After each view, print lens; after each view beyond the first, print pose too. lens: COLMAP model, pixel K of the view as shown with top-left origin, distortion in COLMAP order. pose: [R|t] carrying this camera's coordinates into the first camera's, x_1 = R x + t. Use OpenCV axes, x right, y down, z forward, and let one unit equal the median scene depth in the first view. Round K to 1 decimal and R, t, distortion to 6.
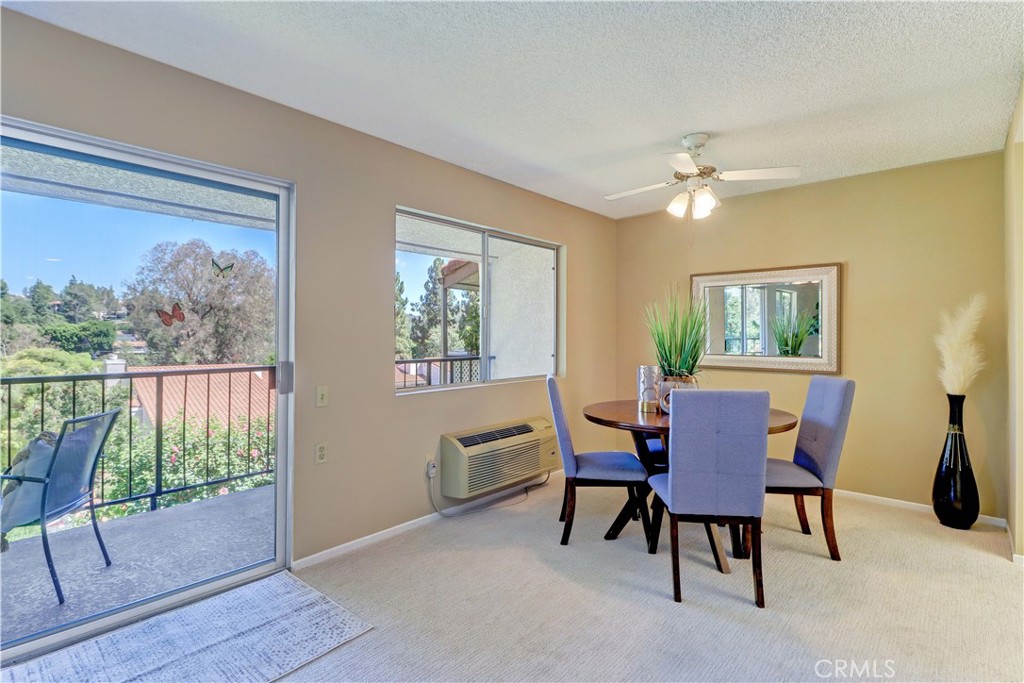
lens RADIAL K [[486.9, 0, 515.3], [0, 486.9, 337.2], [0, 0, 1]] dist [0.000666, -0.000189]
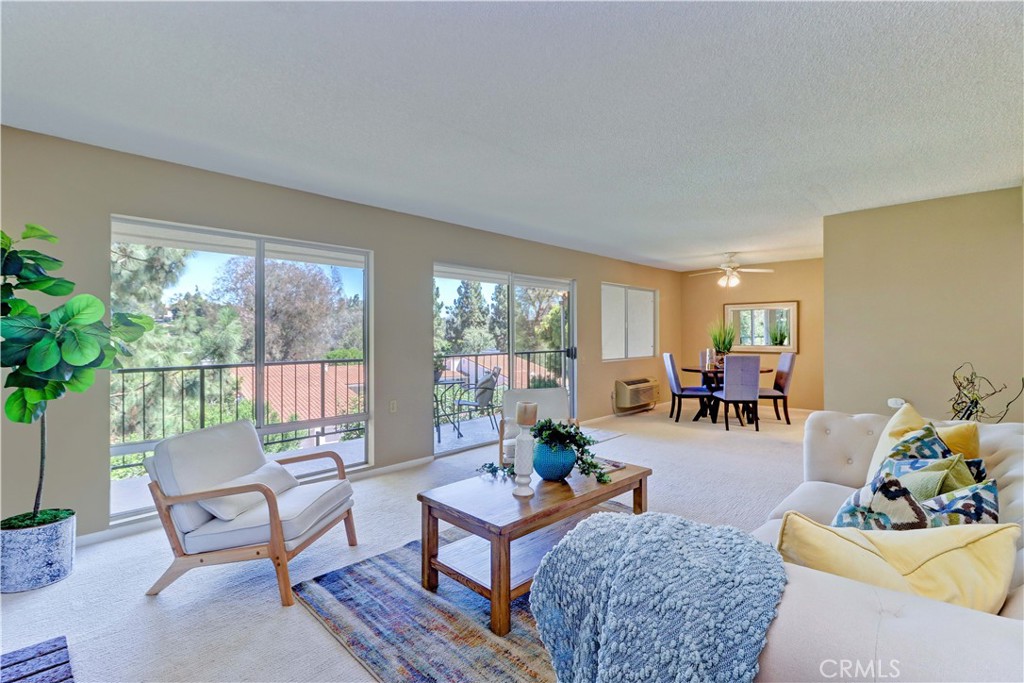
lens RADIAL K [[465.4, 0, 514.8], [0, 465.4, 339.5], [0, 0, 1]] dist [0.000253, -0.000023]
pose [[0.999276, -0.006489, -0.037486, -0.455519], [0.006687, 0.999964, 0.005162, -0.002421], [0.037452, -0.005409, 0.999284, -0.993050]]
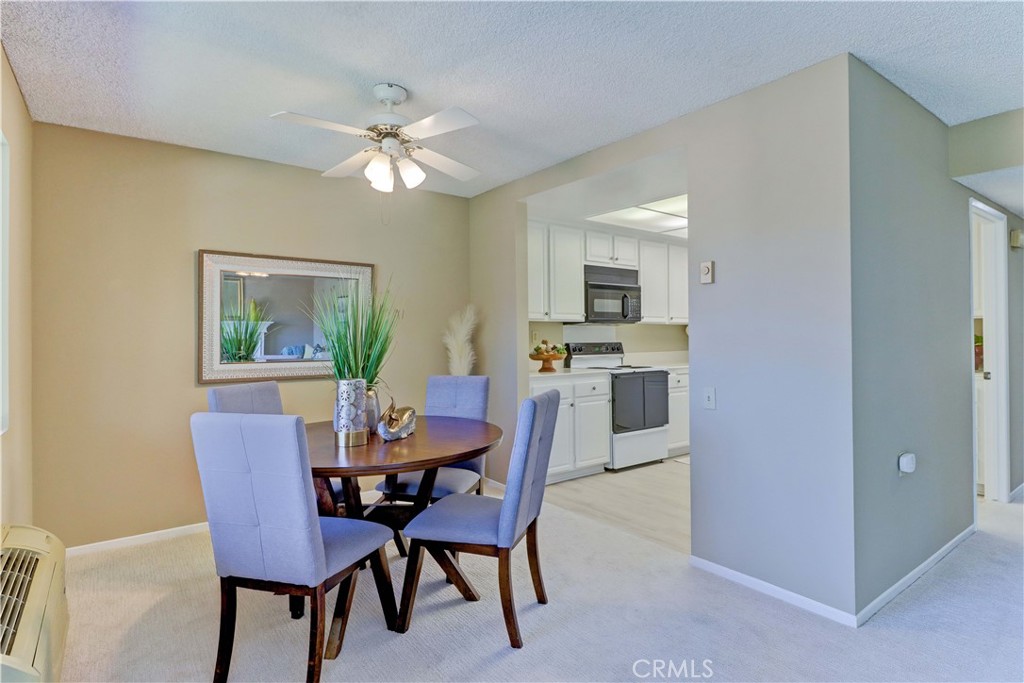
lens RADIAL K [[538.3, 0, 512.0], [0, 538.3, 341.5], [0, 0, 1]] dist [-0.000255, -0.000024]
pose [[0.194026, -0.011530, 0.980929, -0.331336], [0.008179, 0.999915, 0.010135, -0.002792], [-0.980962, 0.006057, 0.194104, 0.460032]]
